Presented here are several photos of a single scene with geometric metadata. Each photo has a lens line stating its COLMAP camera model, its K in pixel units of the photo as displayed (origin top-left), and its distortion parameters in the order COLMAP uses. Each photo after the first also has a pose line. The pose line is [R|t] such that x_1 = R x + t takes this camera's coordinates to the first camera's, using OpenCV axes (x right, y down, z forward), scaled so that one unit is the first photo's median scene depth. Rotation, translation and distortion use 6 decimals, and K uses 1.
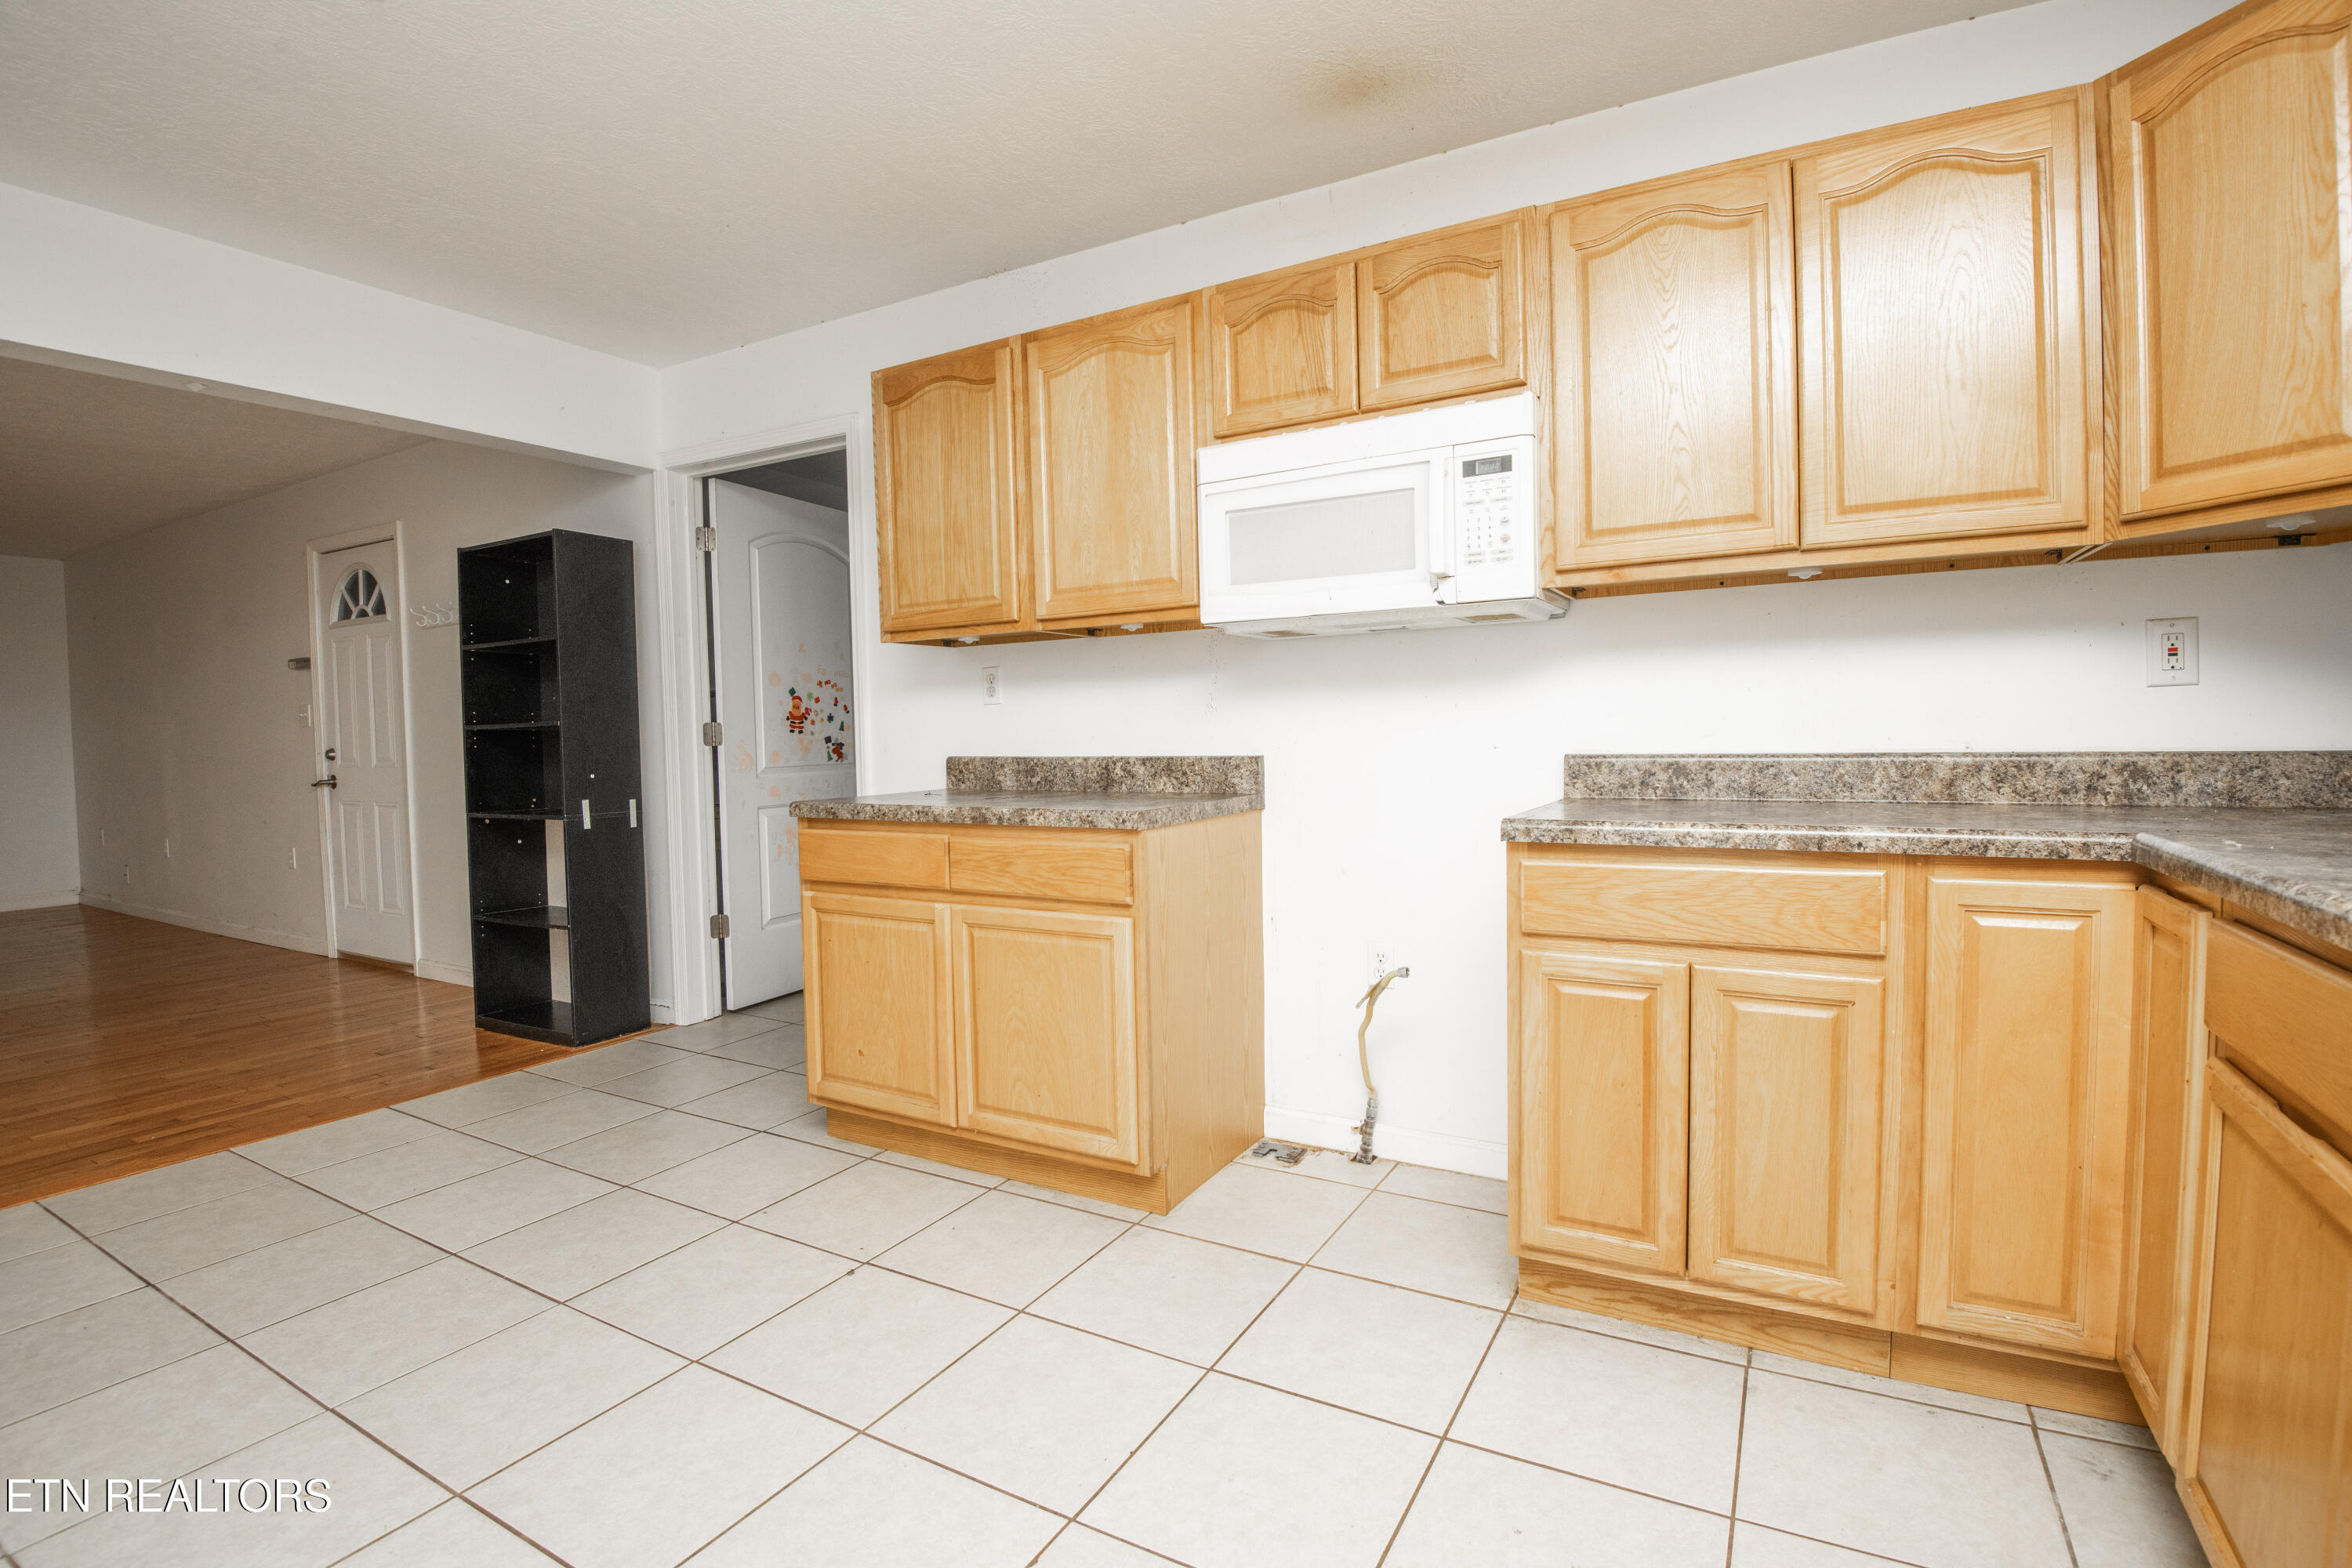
lens RADIAL K [[1103.6, 0, 1151.5], [0, 1103.6, 792.6], [0, 0, 1]] dist [-0.038337, 0.014542]
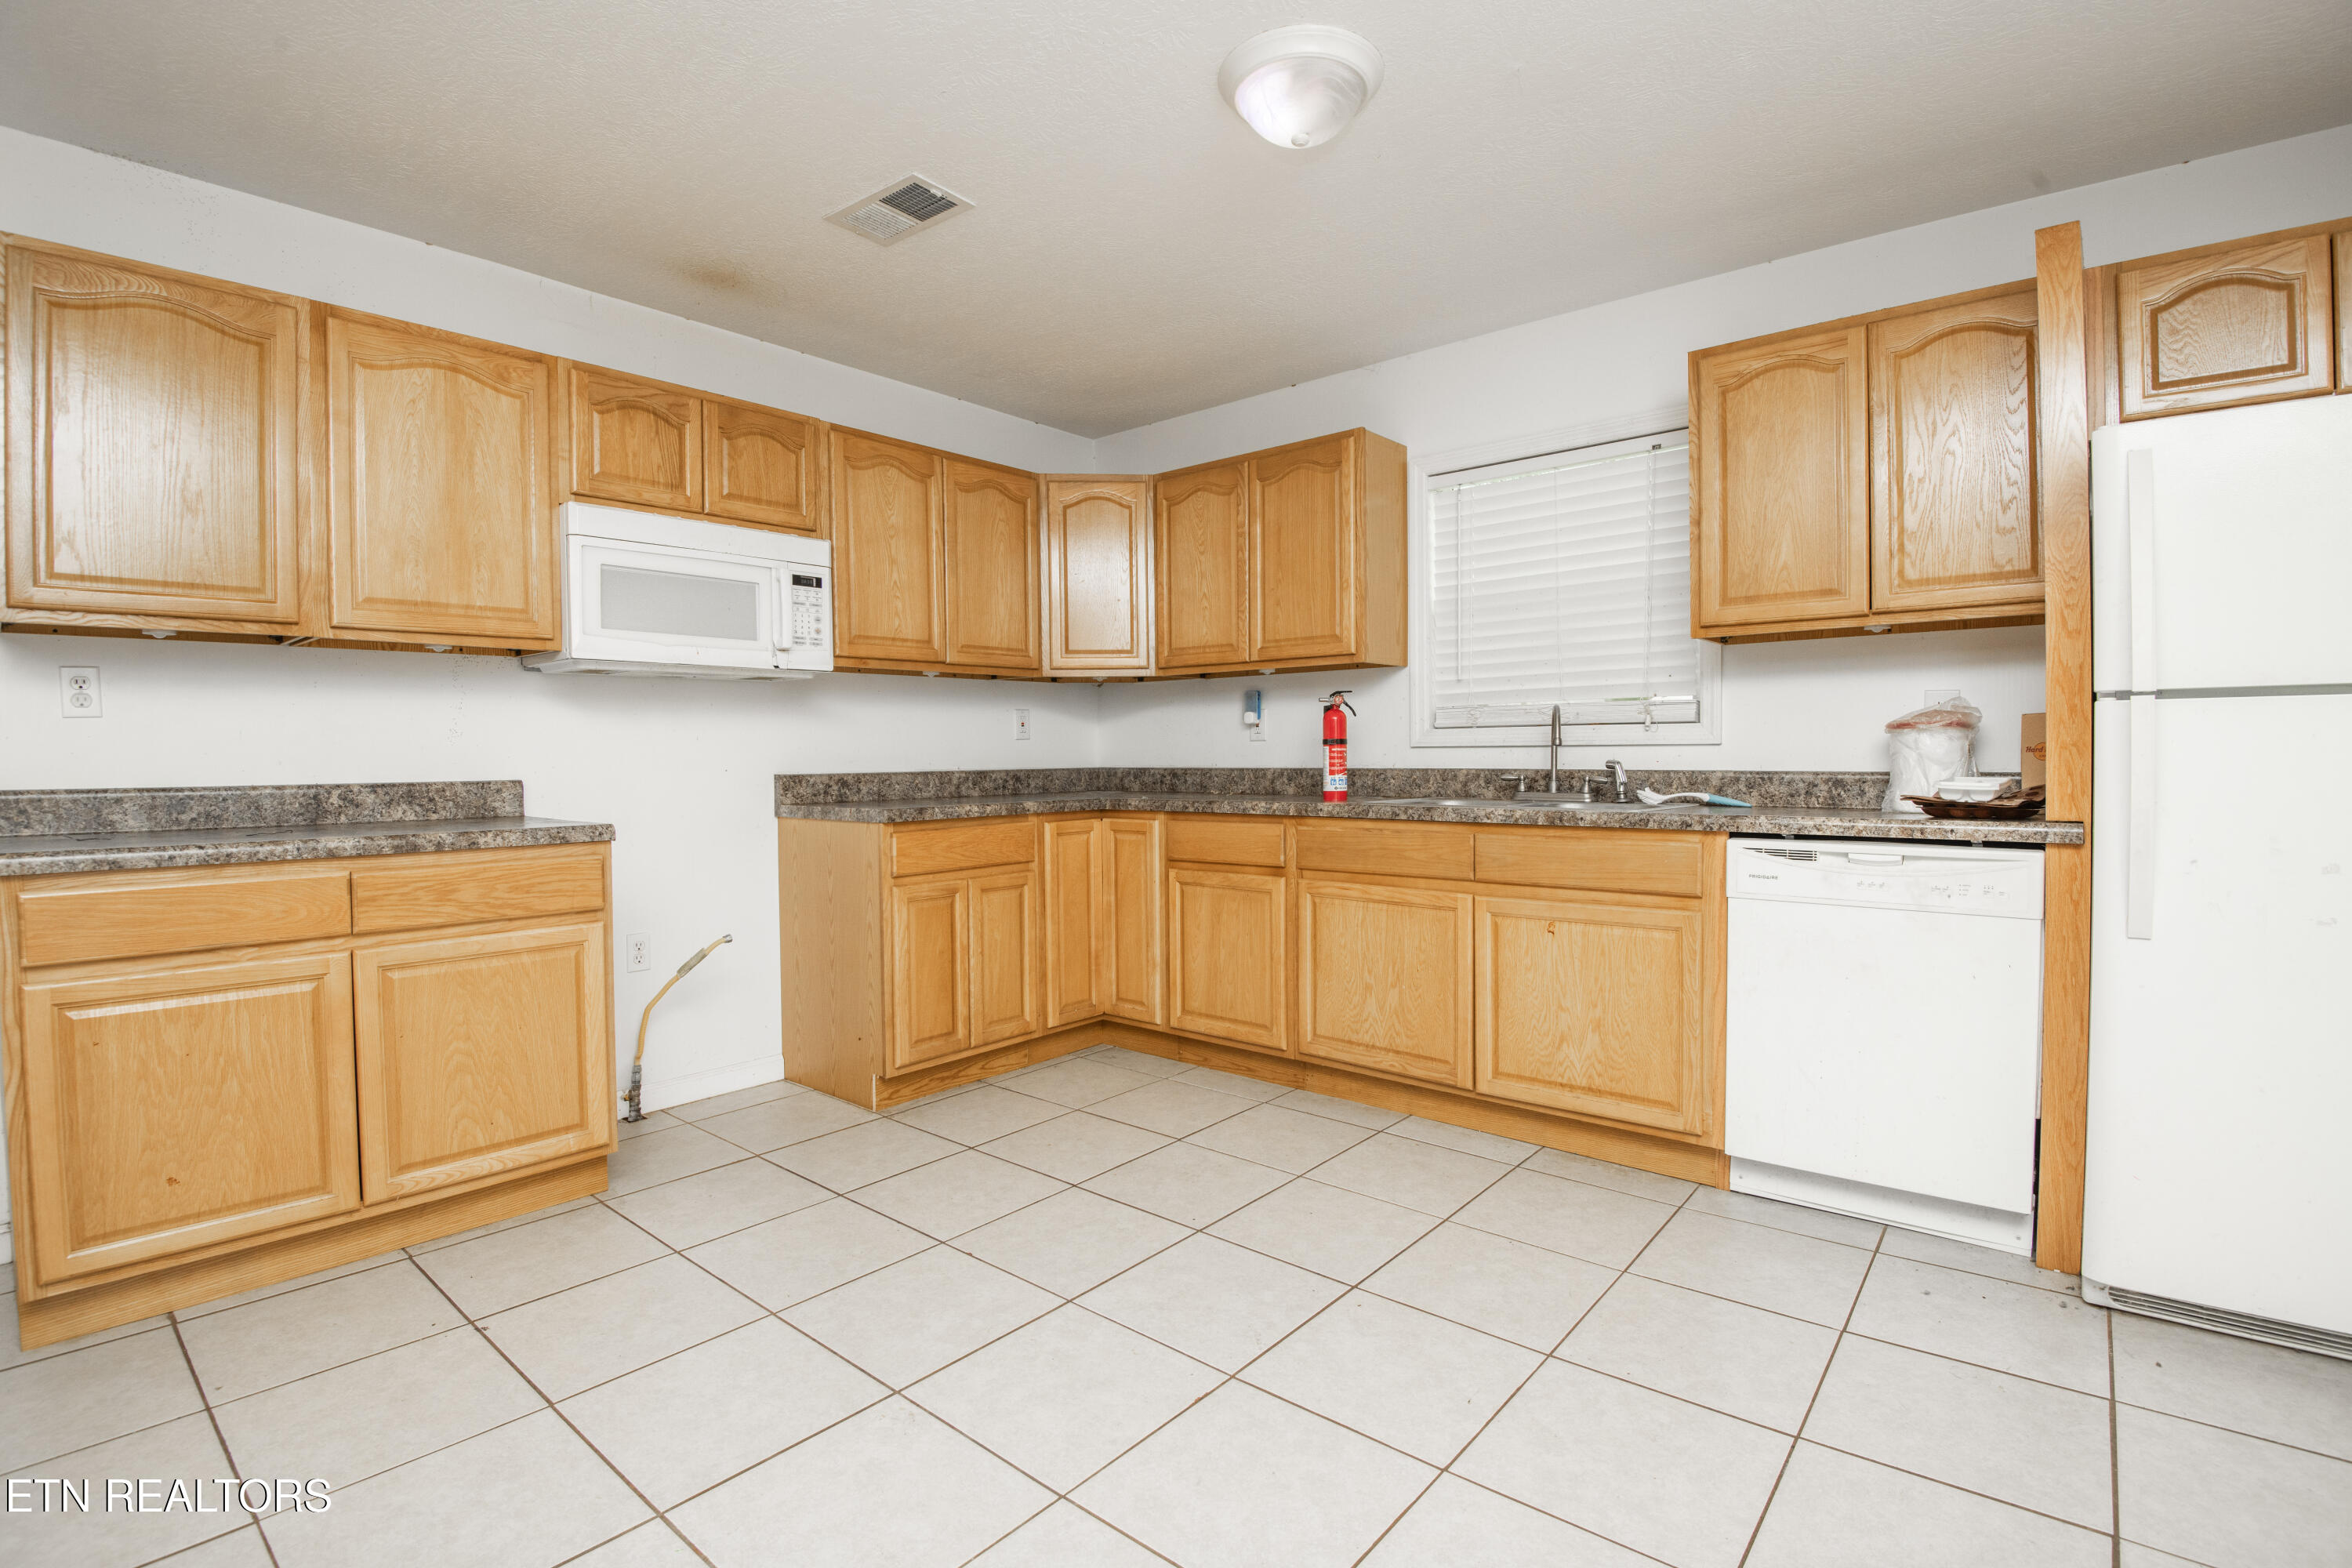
lens RADIAL K [[1084.4, 0, 1186.9], [0, 1084.4, 780.9], [0, 0, 1]] dist [-0.004836, -0.025186]
pose [[0.166018, -0.006523, 0.986101, -0.814024], [0.061407, 0.998106, -0.003736, 0.010868], [-0.984209, 0.061174, 0.166104, 0.191161]]
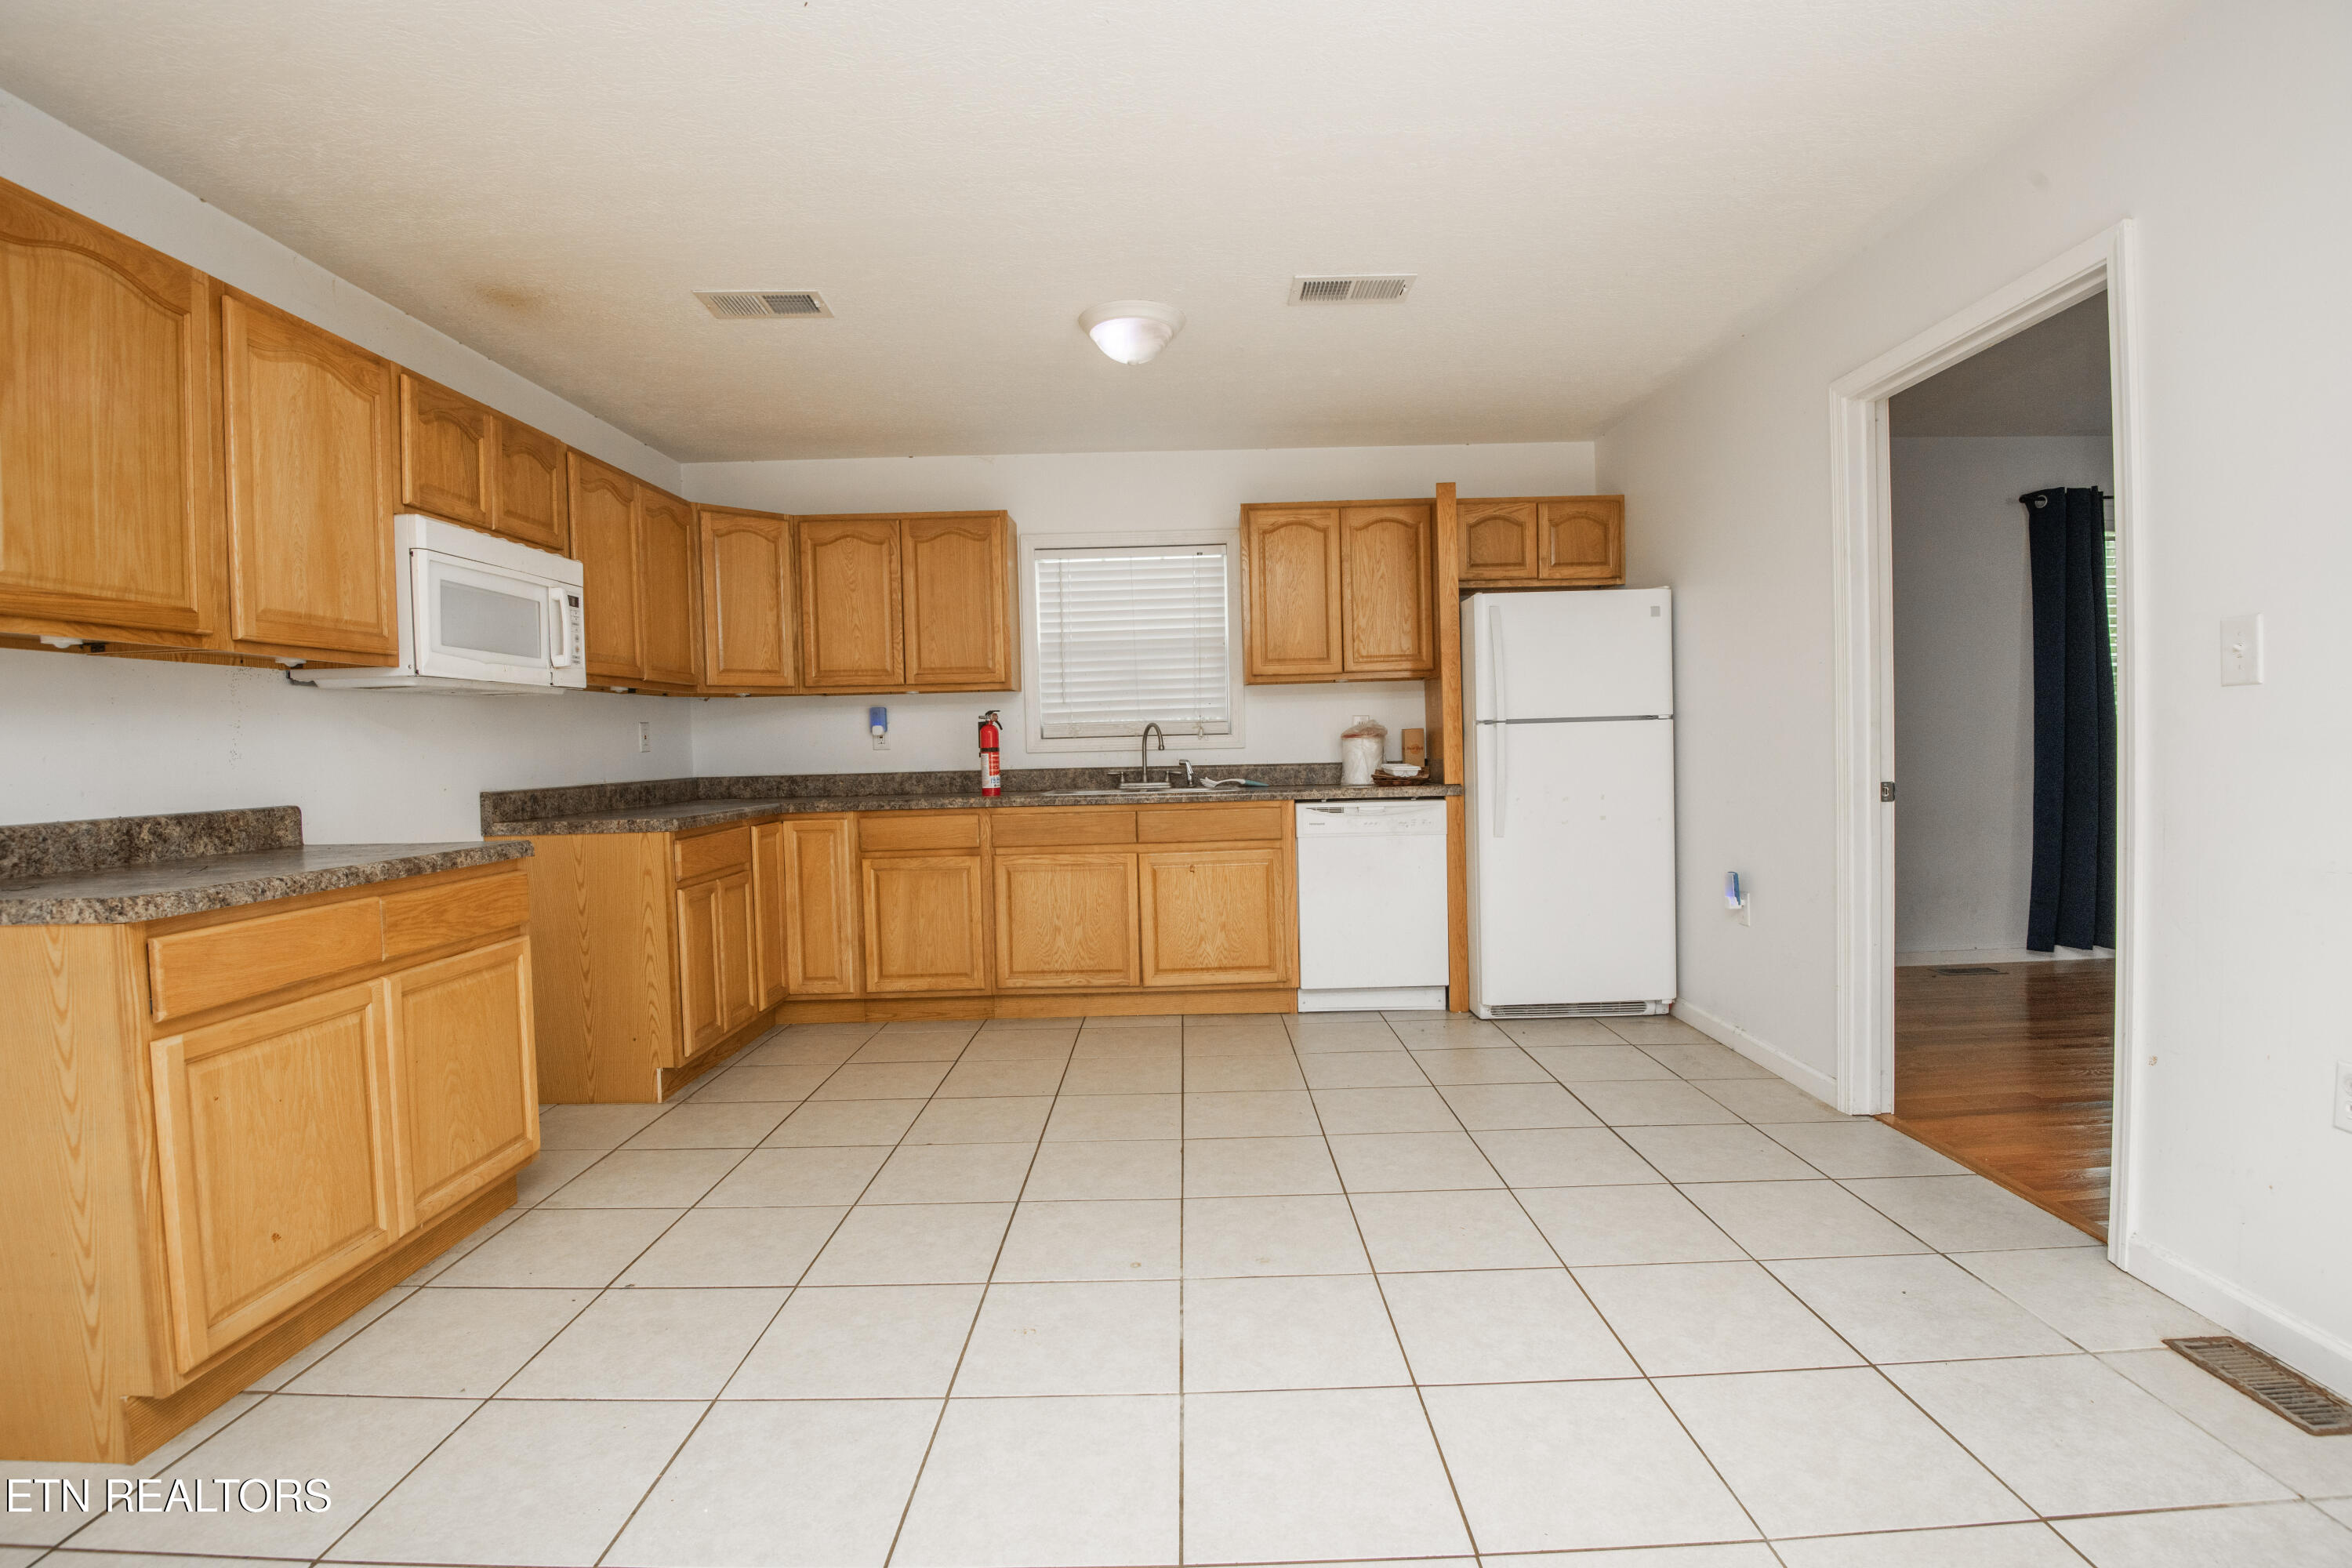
lens RADIAL K [[1084.4, 0, 1186.9], [0, 1084.4, 780.9], [0, 0, 1]] dist [-0.004836, -0.025186]
pose [[-0.507924, 0.003235, 0.861396, -1.090578], [0.084732, 0.995331, 0.046225, -0.031612], [-0.857224, 0.096467, -0.505827, 0.793332]]
